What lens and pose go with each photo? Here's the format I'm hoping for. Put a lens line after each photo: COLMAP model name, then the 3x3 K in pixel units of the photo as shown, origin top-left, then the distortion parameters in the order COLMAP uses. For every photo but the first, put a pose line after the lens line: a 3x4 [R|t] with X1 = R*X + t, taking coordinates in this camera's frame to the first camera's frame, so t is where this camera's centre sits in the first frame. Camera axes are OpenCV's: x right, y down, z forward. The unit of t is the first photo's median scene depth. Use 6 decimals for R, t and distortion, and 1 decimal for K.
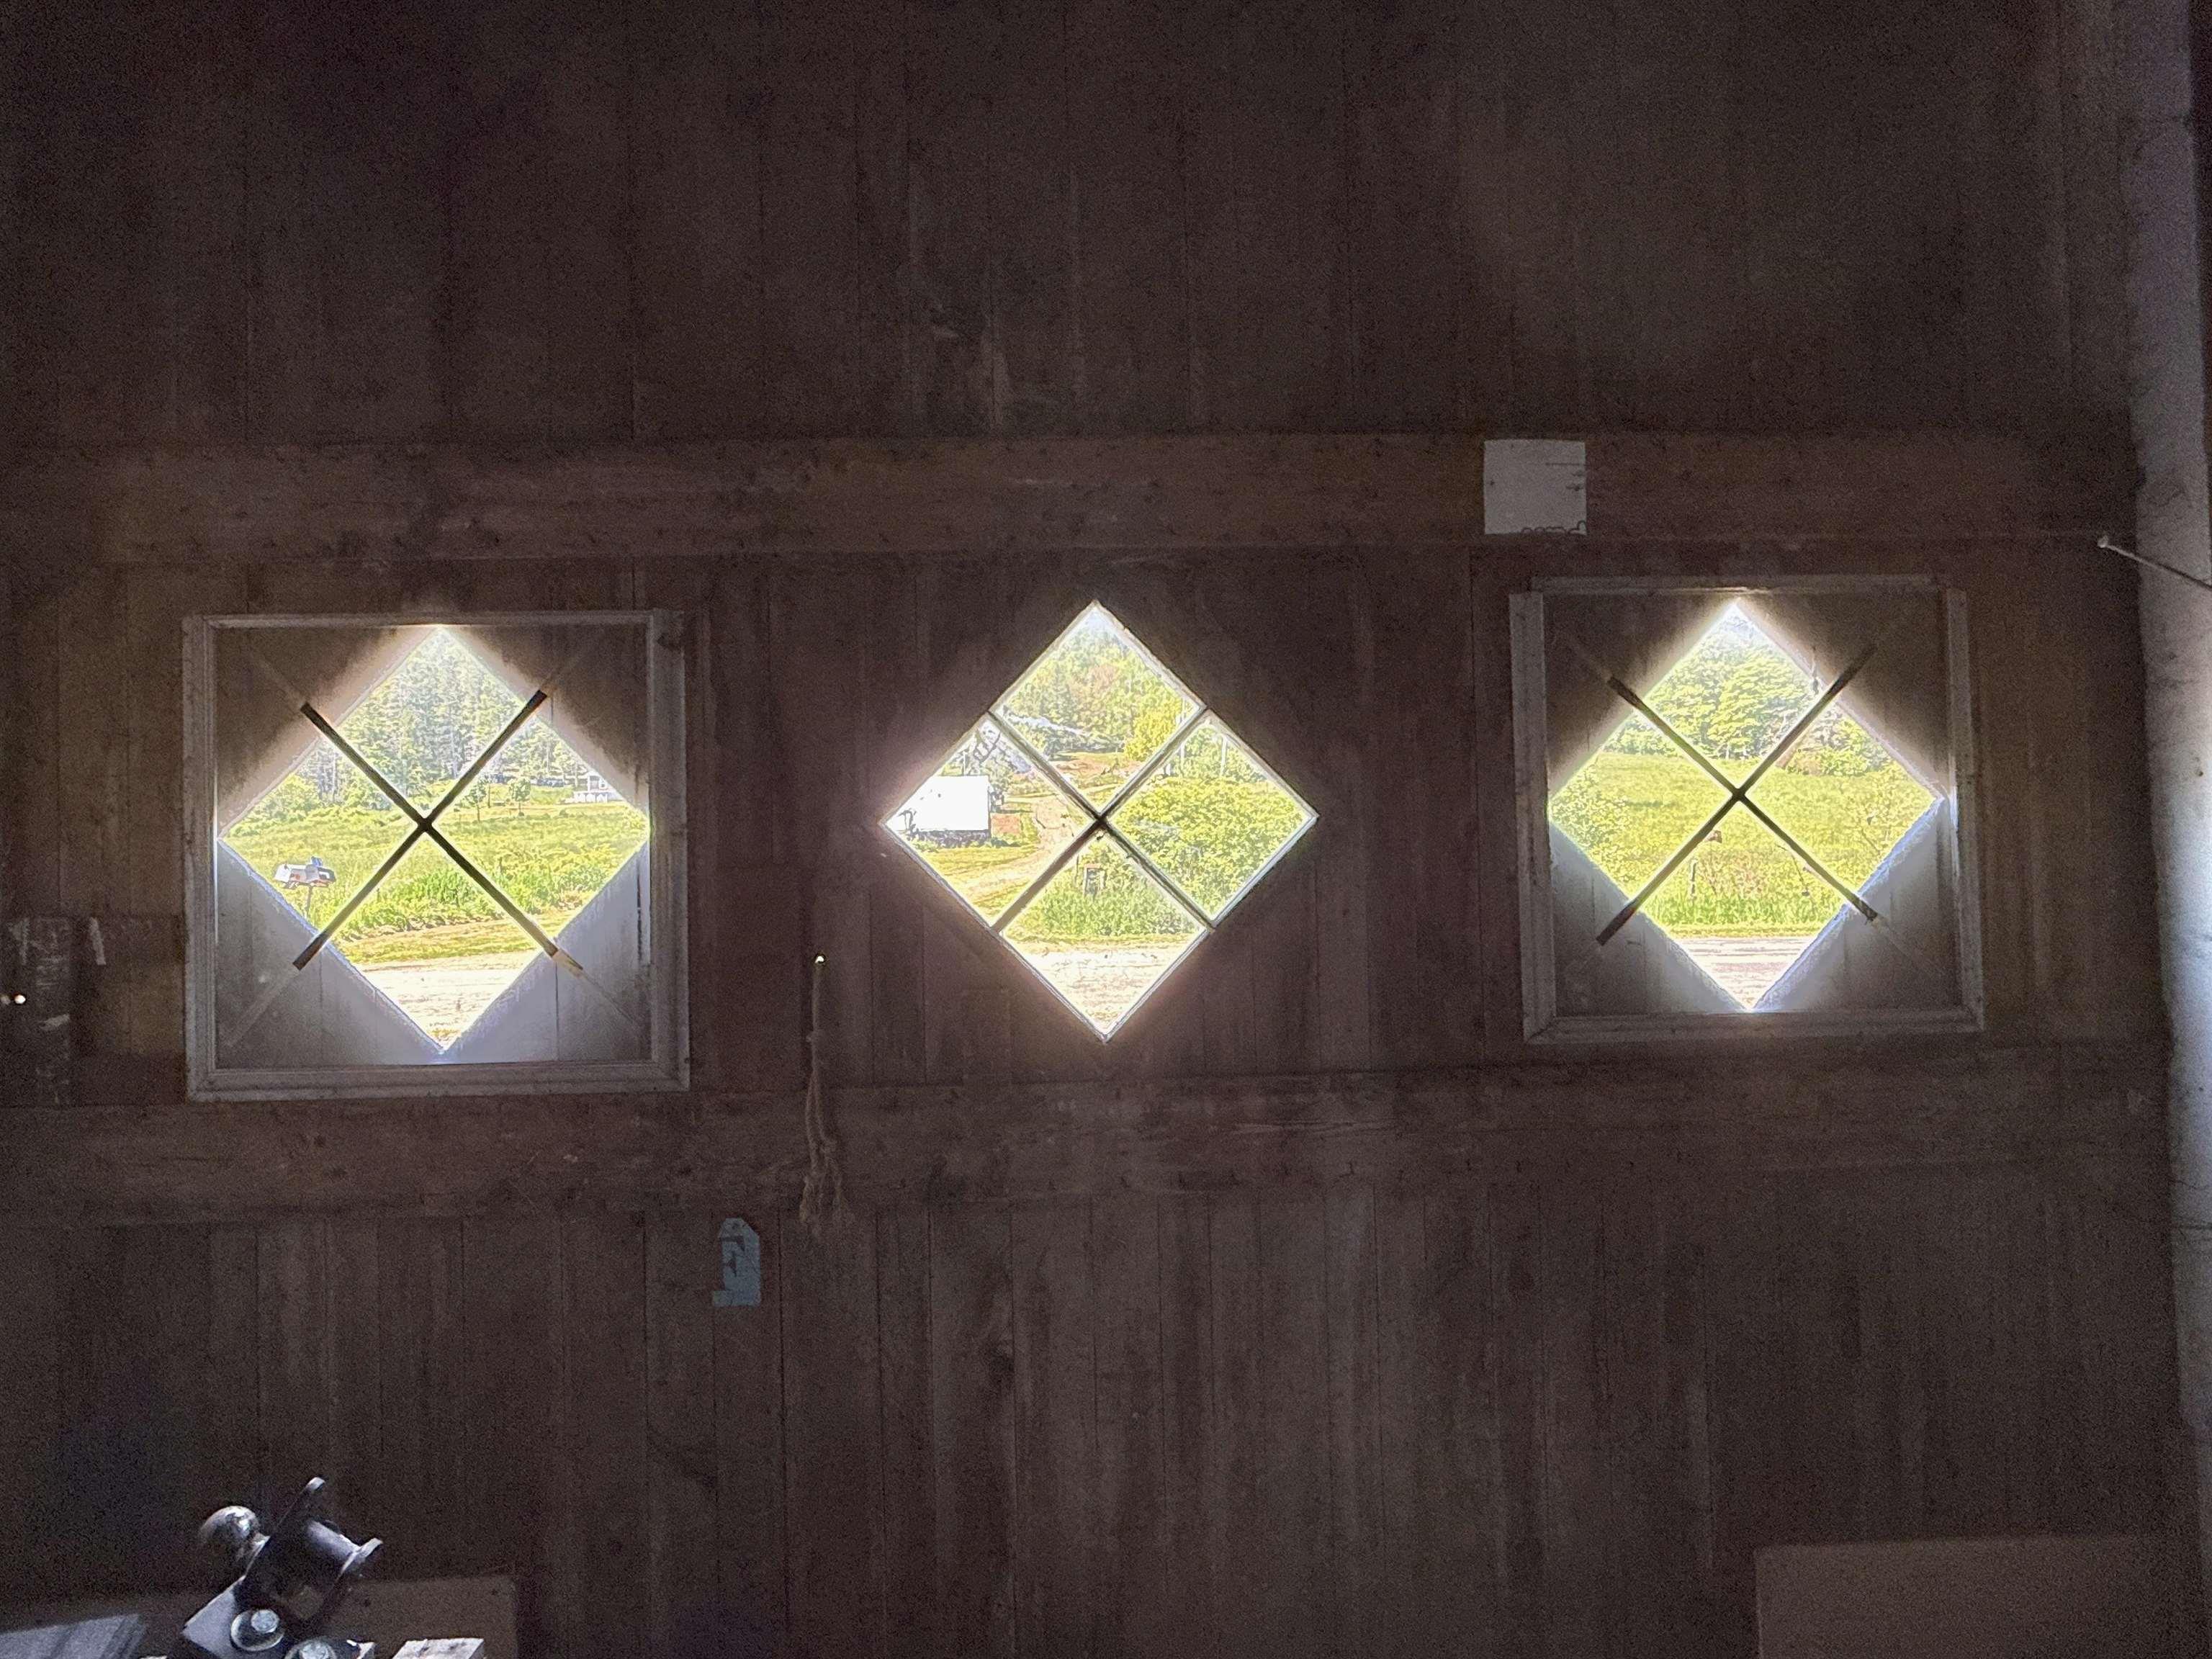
lens RADIAL K [[1208.7, 0, 1106.0], [0, 1208.7, 829.5], [0, 0, 1]] dist [-0.003448, -0.000182]
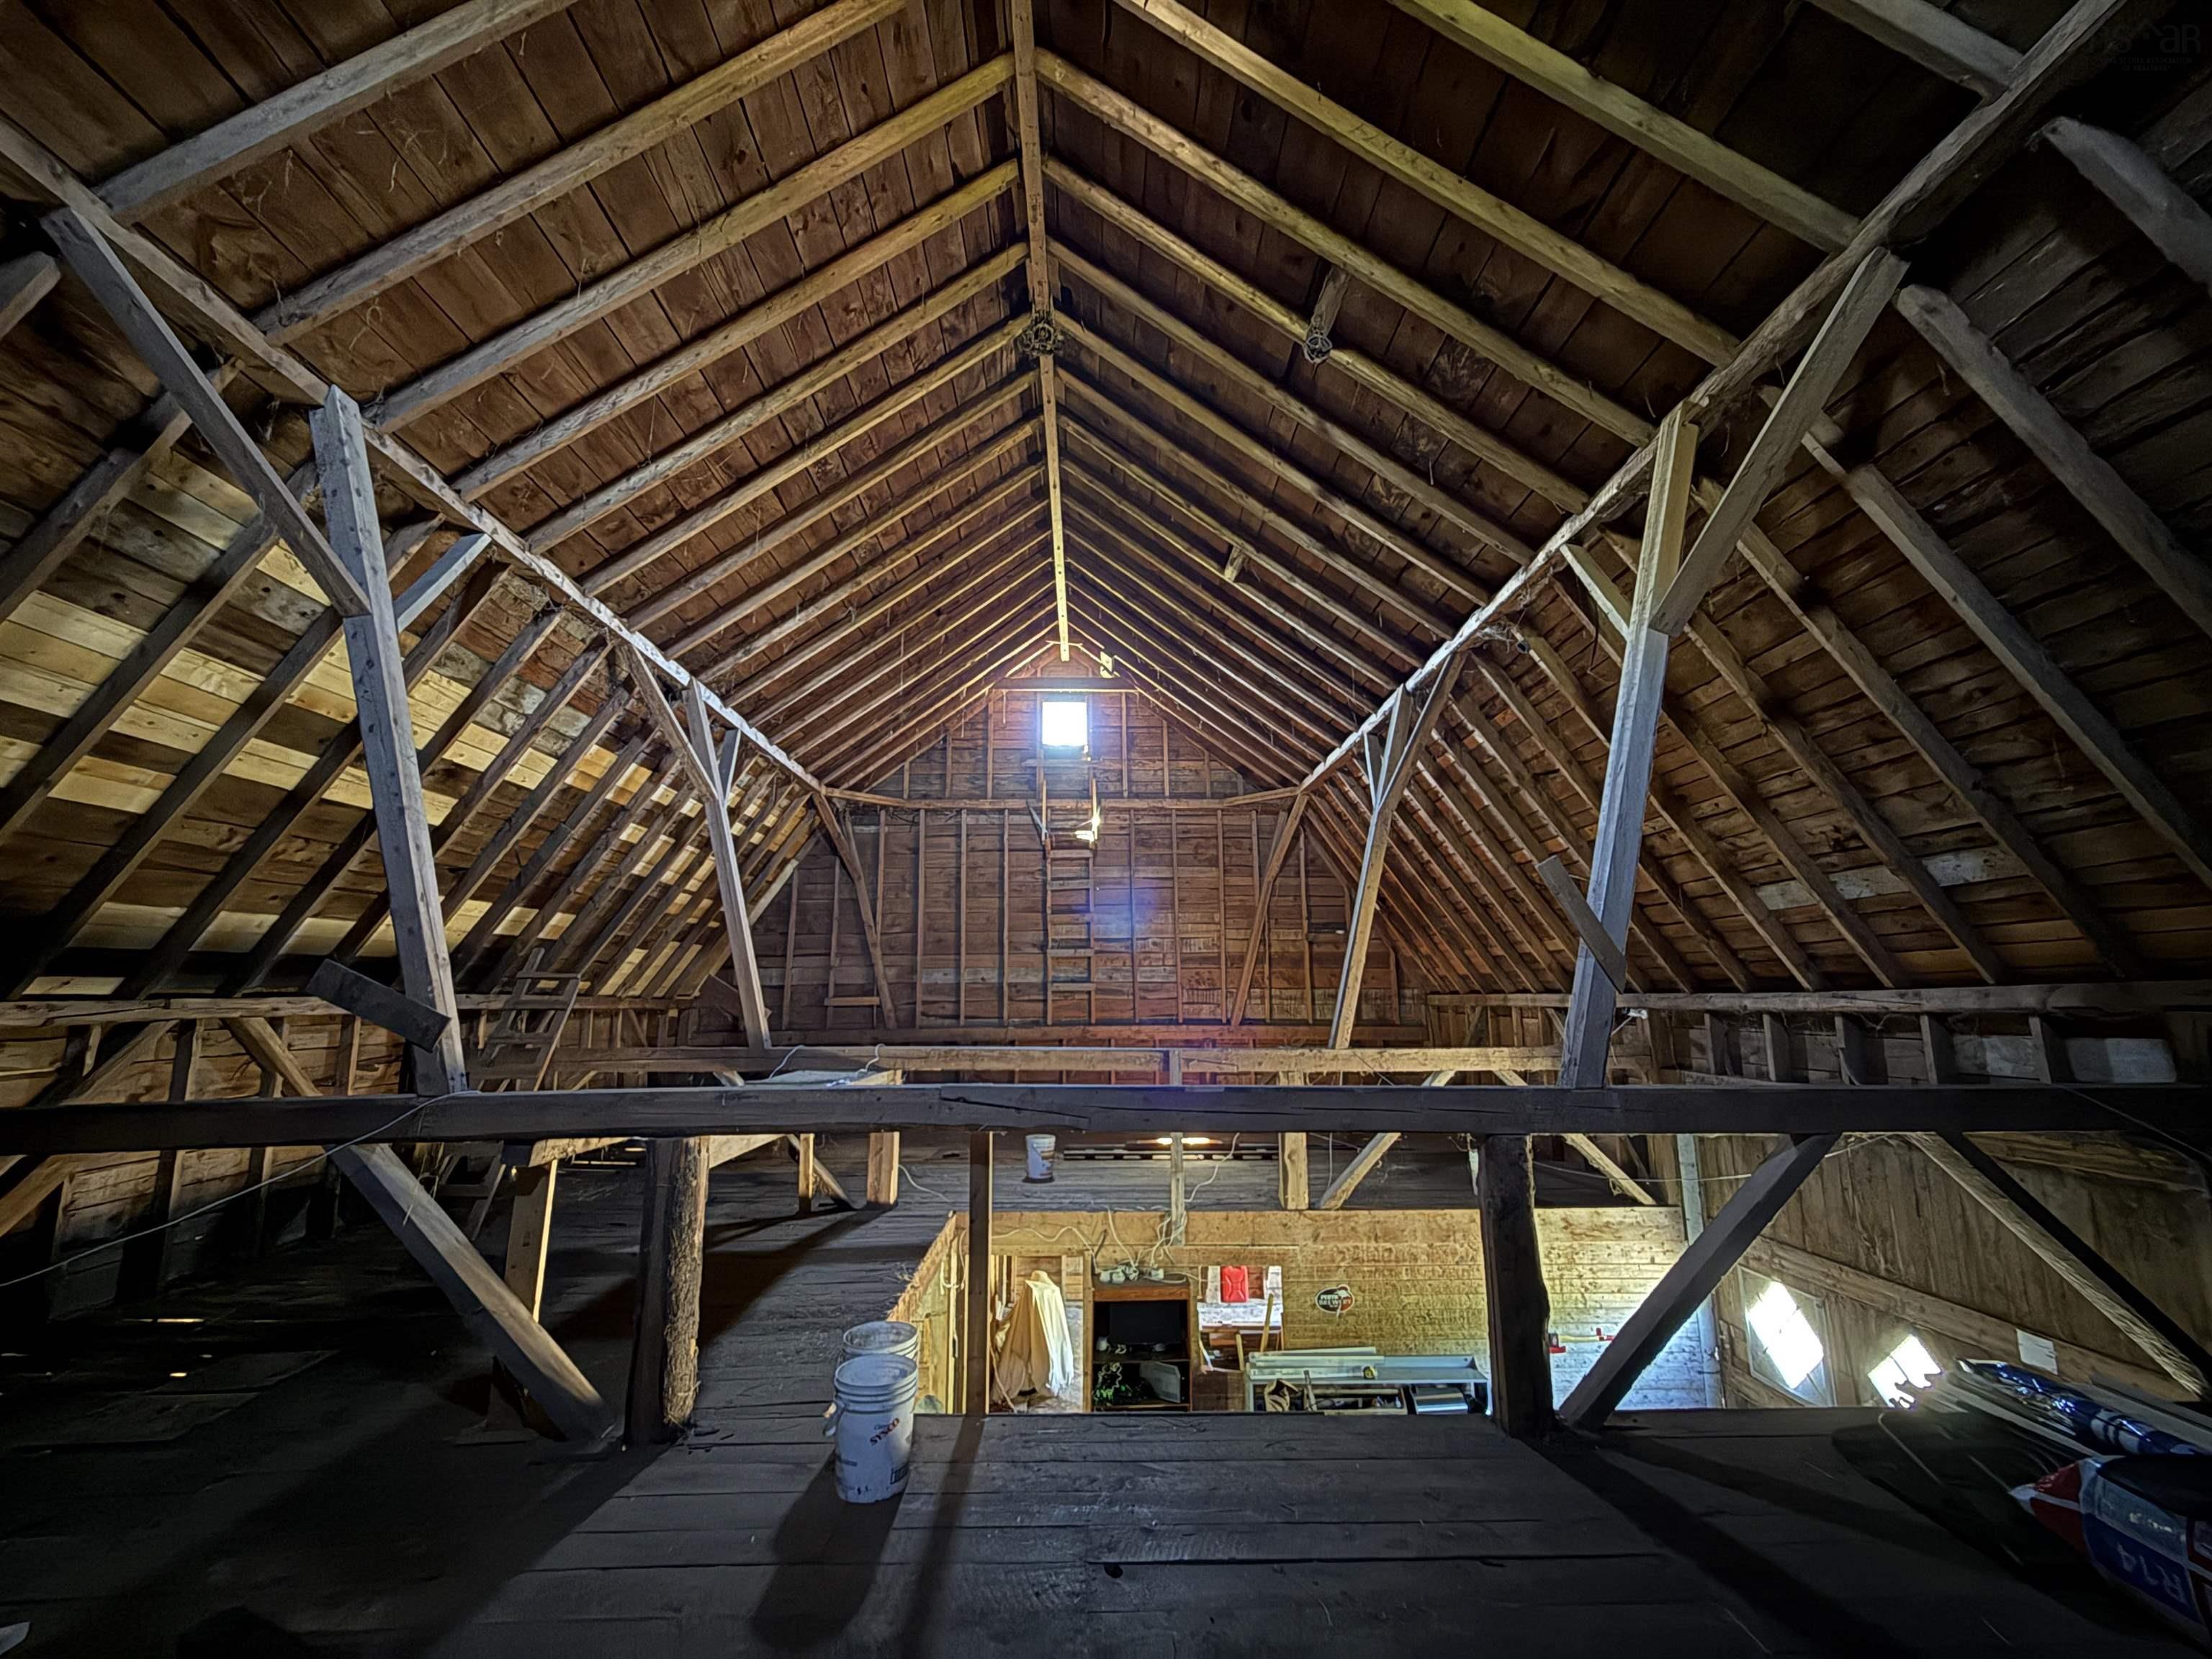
lens RADIAL K [[880.4, 0, 1106.0], [0, 880.4, 829.5], [0, 0, 1]] dist [-0.000215, 0.000268]
pose [[-0.011698, -0.168301, -0.985666, 2.938396], [0.024326, 0.985394, -0.168544, -1.322450], [0.999636, -0.025949, -0.007433, -1.398078]]
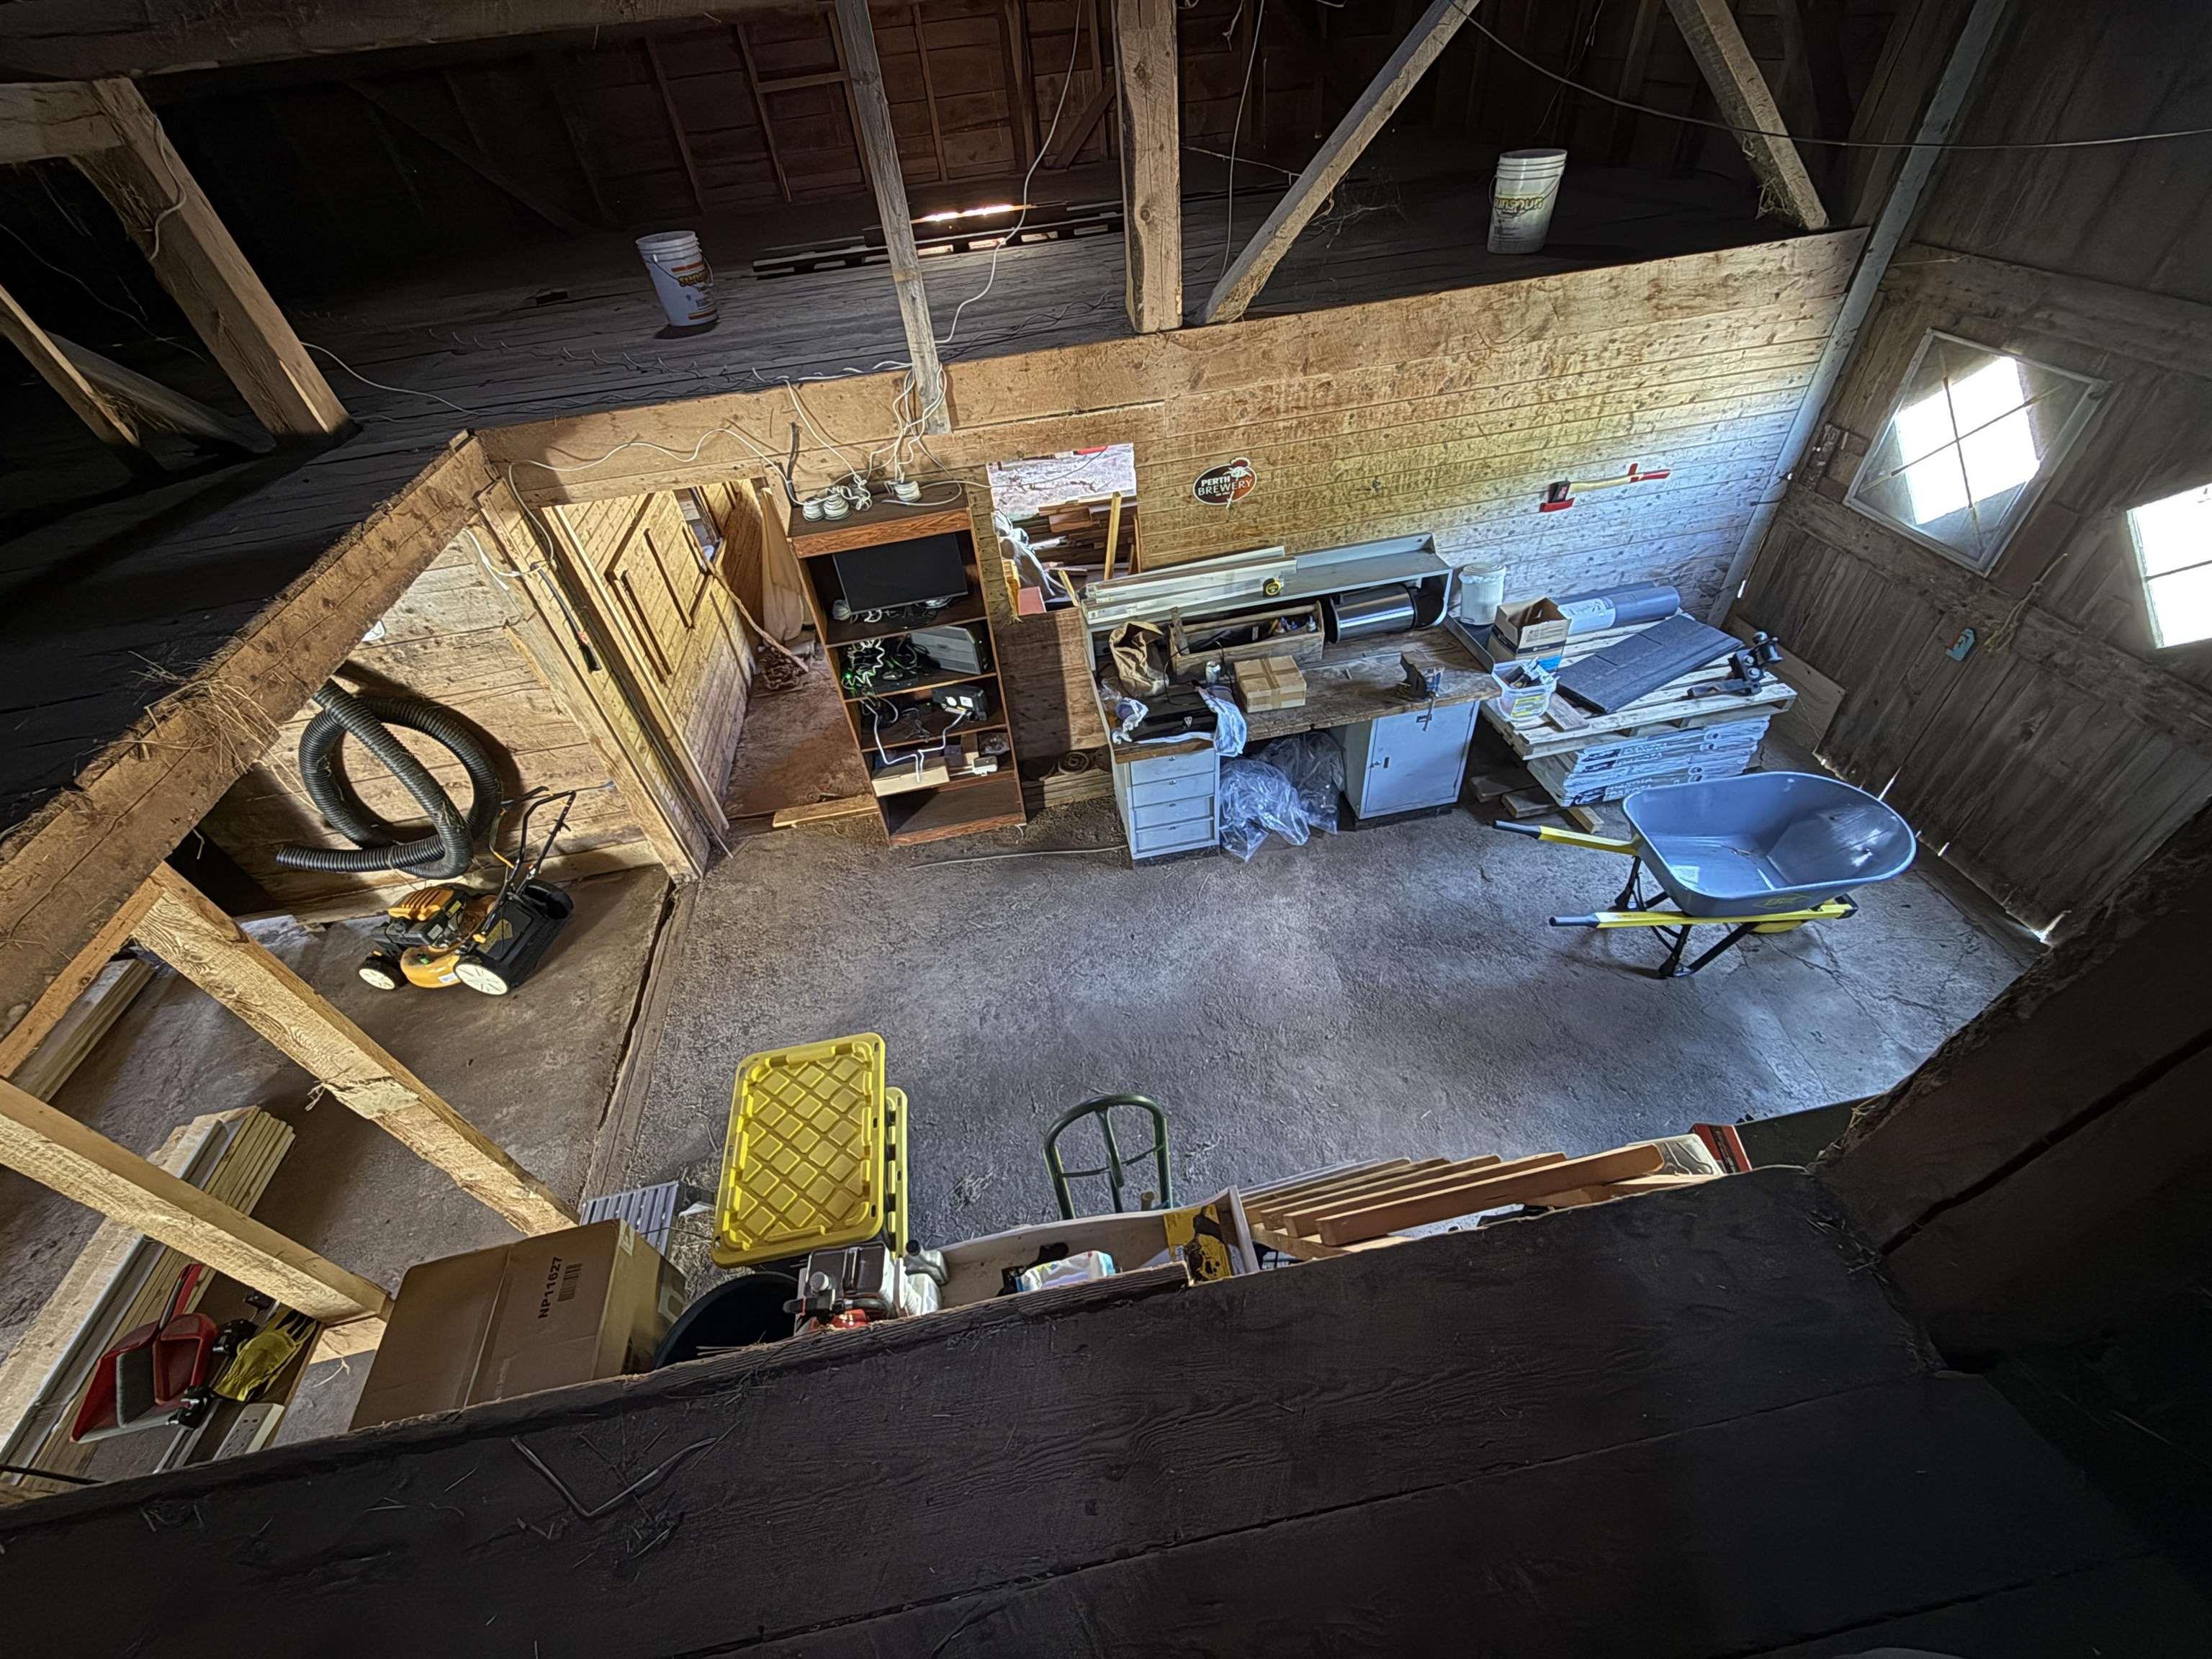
lens RADIAL K [[880.4, 0, 1106.0], [0, 880.4, 829.5], [0, 0, 1]] dist [-0.000215, 0.000268]
pose [[0.131500, 0.684471, -0.717082, 1.144721], [0.108937, 0.709005, 0.696739, -0.934546], [0.985312, -0.169738, 0.018670, -1.008860]]
